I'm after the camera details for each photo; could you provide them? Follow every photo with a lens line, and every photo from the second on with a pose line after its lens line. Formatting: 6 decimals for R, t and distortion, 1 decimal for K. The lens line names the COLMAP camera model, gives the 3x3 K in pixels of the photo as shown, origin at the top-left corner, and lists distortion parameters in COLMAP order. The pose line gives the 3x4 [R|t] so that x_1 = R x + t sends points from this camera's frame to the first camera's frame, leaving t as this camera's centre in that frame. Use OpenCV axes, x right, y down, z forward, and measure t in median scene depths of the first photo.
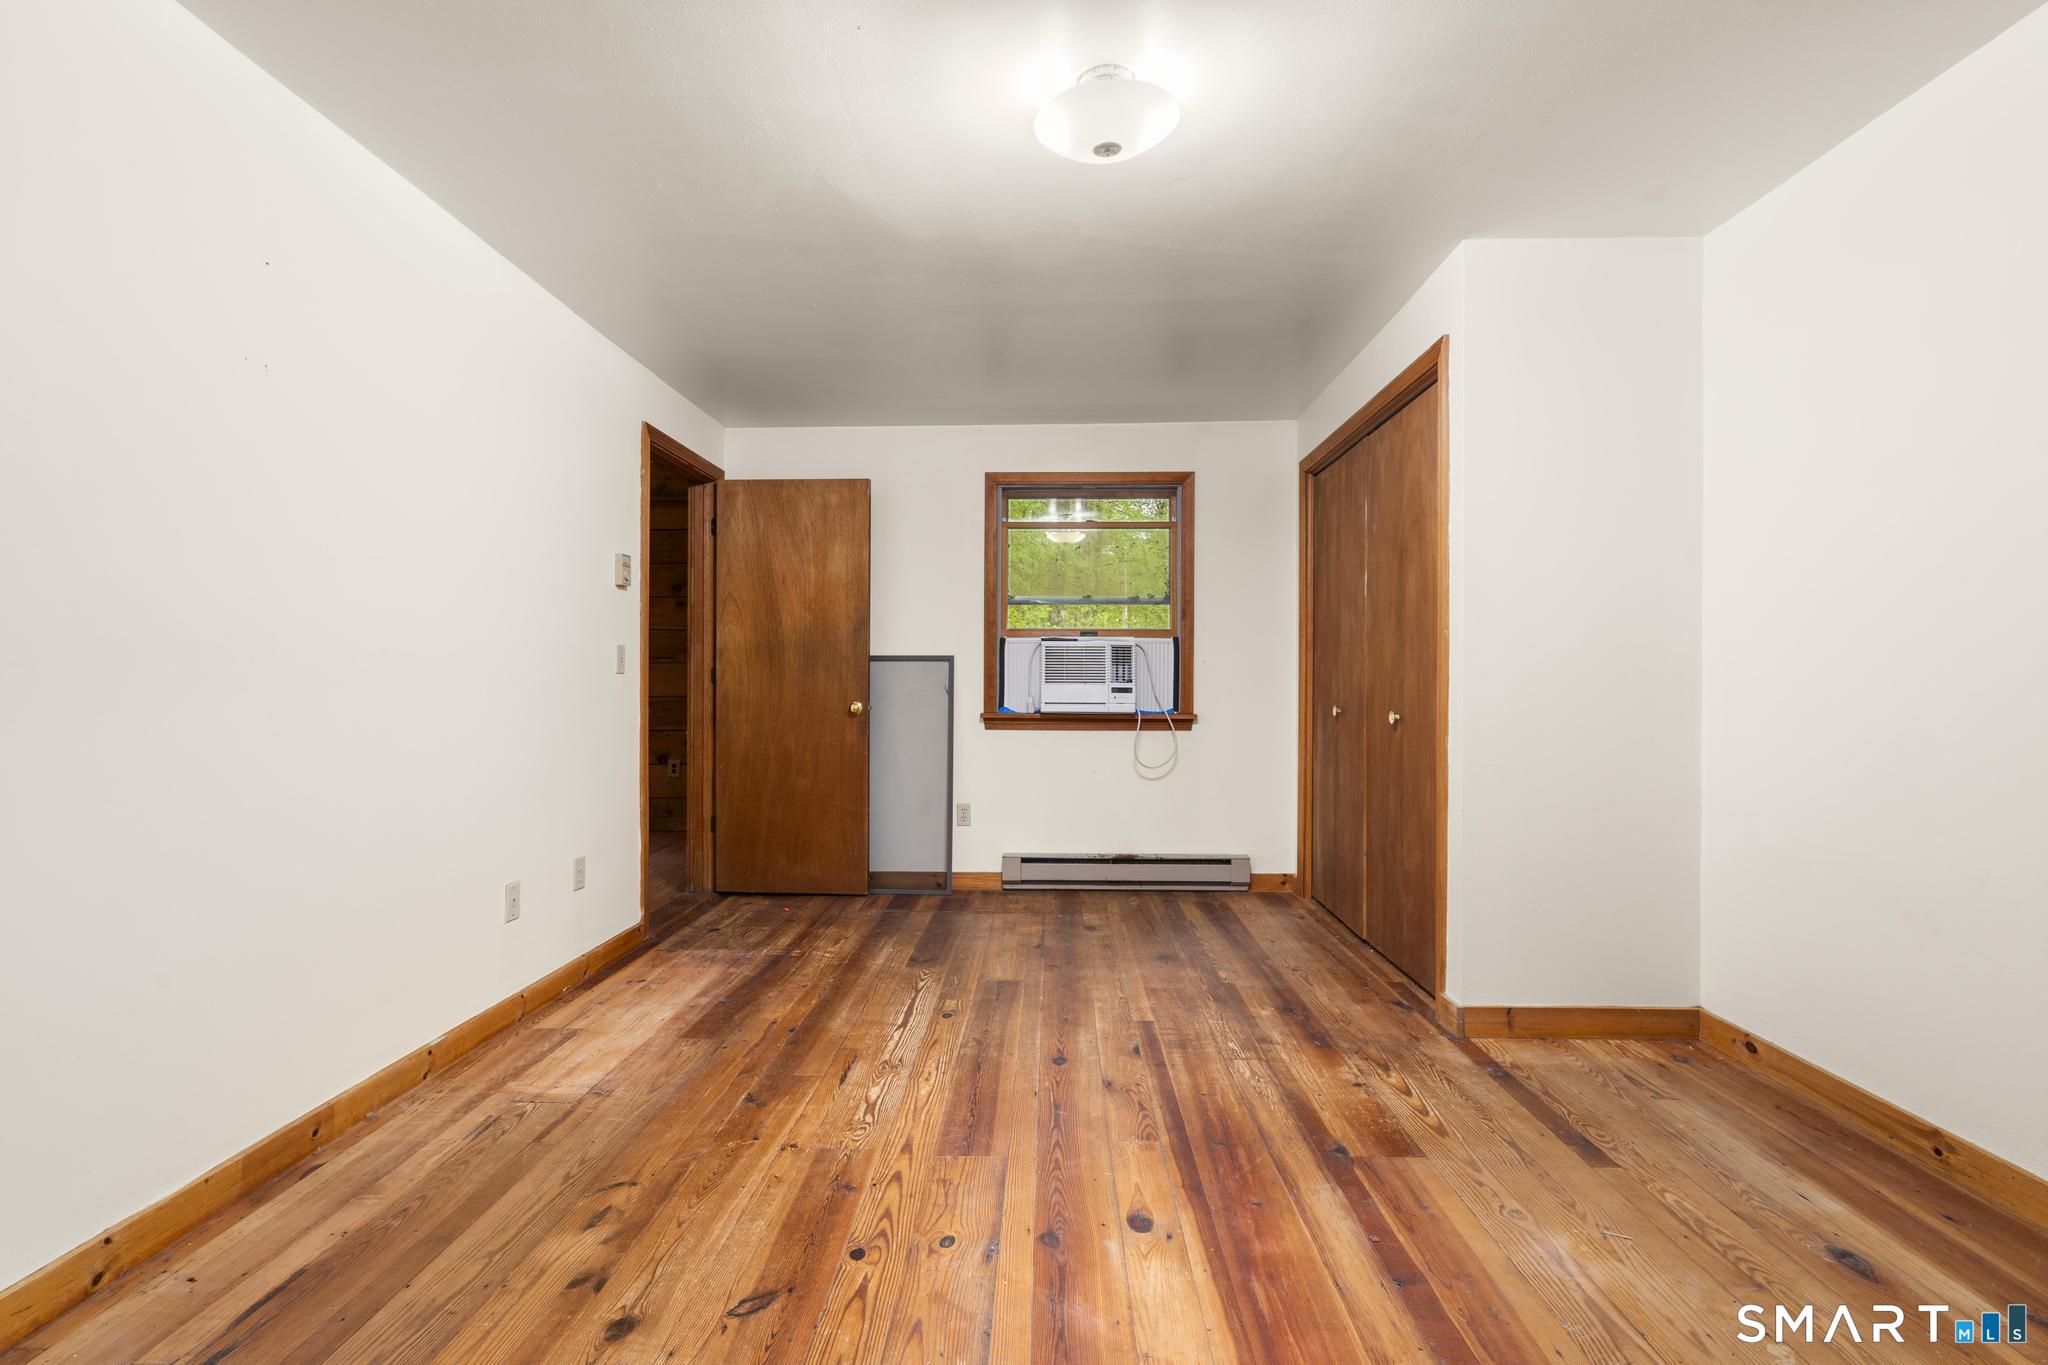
lens RADIAL K [[917.6, 0, 1024.2], [0, 917.6, 680.6], [0, 0, 1]] dist [-0.002014, -0.000065]
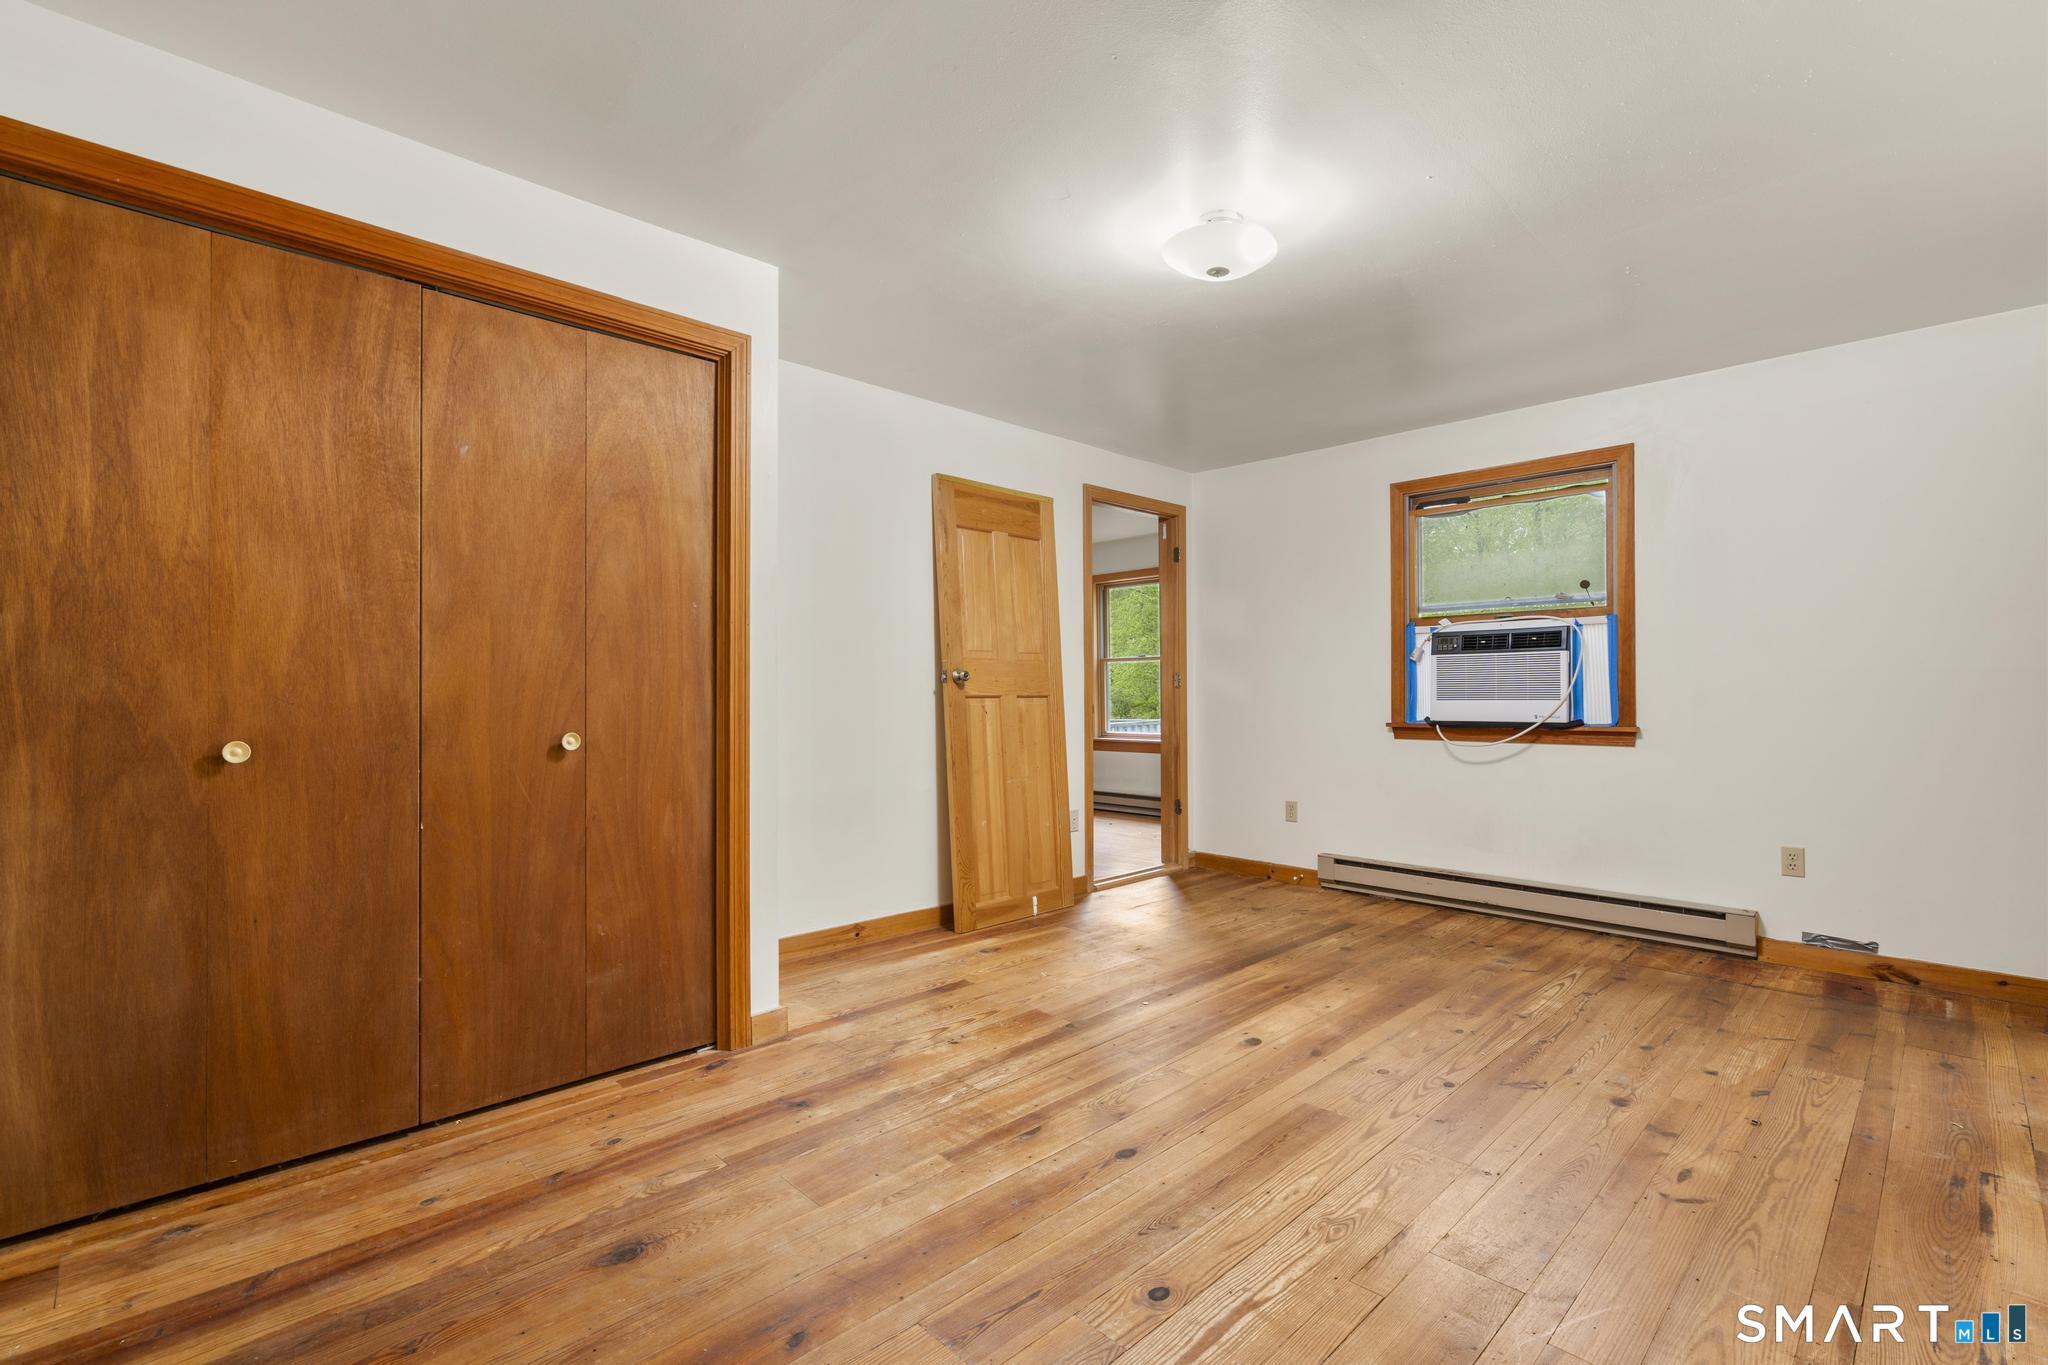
lens RADIAL K [[917.6, 0, 1023.2], [0, 917.6, 689.5], [0, 0, 1]] dist [-0.002014, -0.000065]
pose [[-0.717437, 0.004766, 0.696607, -0.506396], [0.002128, 0.999987, -0.004650, 0.005066], [-0.696620, -0.001854, -0.717438, 1.788514]]
